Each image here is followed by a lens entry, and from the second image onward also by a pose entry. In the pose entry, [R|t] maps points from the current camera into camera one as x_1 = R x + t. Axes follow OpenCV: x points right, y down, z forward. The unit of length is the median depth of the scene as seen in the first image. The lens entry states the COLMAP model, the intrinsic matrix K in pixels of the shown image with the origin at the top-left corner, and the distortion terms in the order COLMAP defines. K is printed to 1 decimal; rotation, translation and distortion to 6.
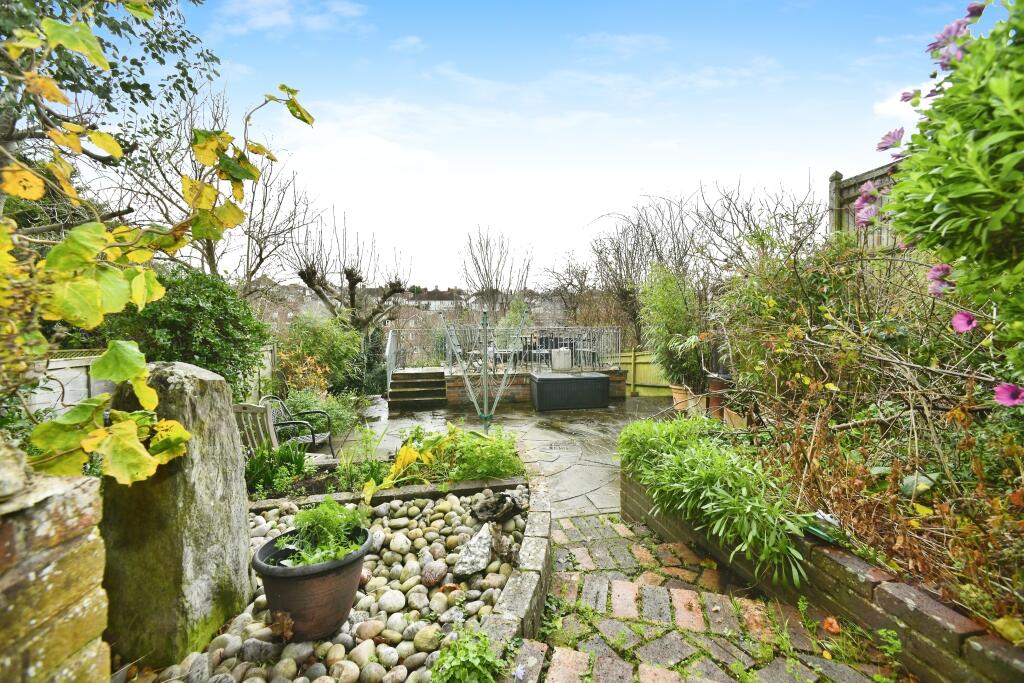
lens RADIAL K [[418.8, 0, 515.2], [0, 418.8, 339.6], [0, 0, 1]] dist [0.004276, 0.000150]
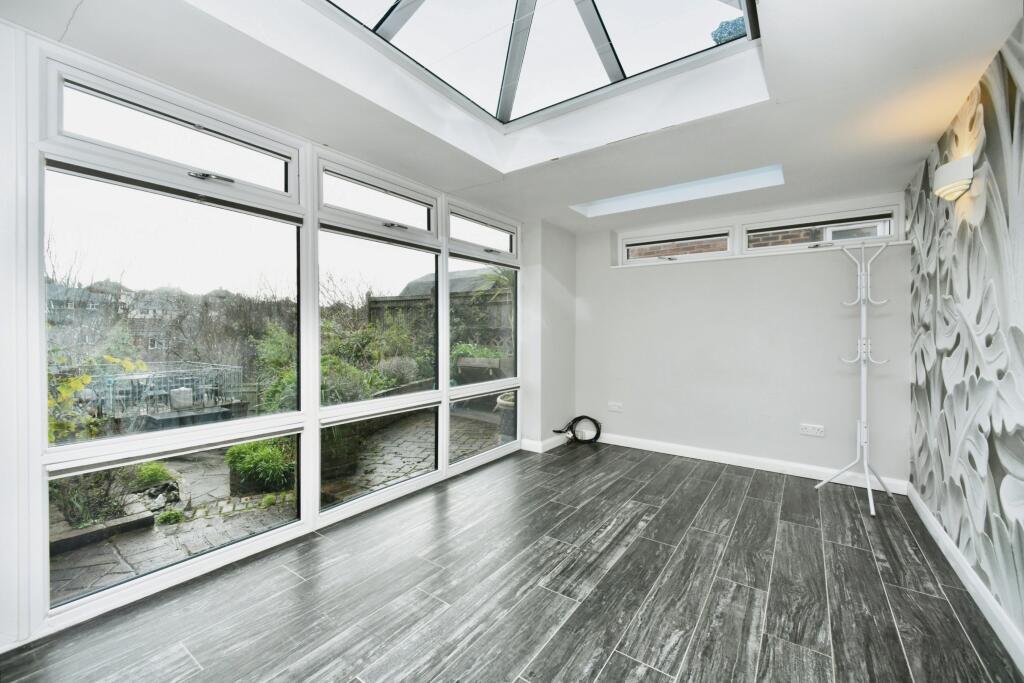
lens RADIAL K [[418.8, 0, 507.3], [0, 418.8, 334.1], [0, 0, 1]] dist [0.004276, 0.000150]
pose [[0.706609, 0.004776, 0.707589, -0.252624], [0.016623, 0.999589, -0.023347, -0.291899], [-0.707409, 0.028259, 0.706239, -1.518098]]
